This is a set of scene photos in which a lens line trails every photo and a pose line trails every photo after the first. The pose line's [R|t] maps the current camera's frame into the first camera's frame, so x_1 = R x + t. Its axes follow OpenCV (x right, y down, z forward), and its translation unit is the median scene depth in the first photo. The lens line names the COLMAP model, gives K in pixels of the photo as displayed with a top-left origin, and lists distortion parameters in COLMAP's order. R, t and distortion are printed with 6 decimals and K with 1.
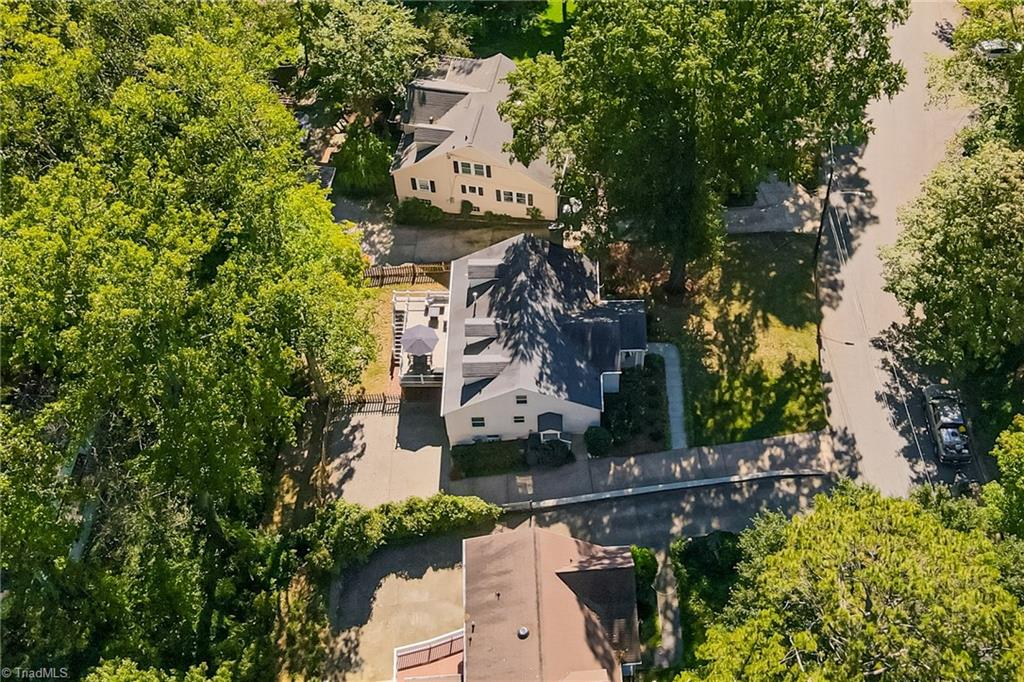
lens RADIAL K [[1106.1, 0, 518.1], [0, 1106.1, 337.2], [0, 0, 1]] dist [-0.014943, 0.000000]
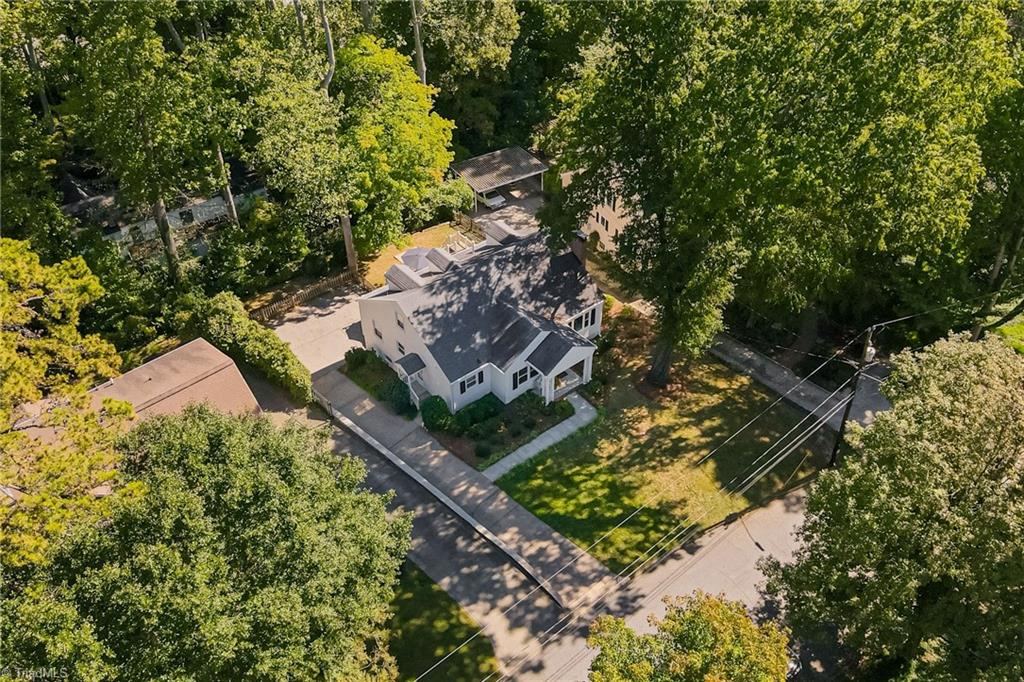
lens RADIAL K [[818.5, 0, 511.9], [0, 818.5, 343.5], [0, 0, 1]] dist [-0.004082, 0.000565]
pose [[0.640349, 0.537805, -0.548378, 0.436957], [-0.646252, 0.763099, -0.006253, 0.013281], [0.415104, 0.358395, 0.836207, 0.432633]]
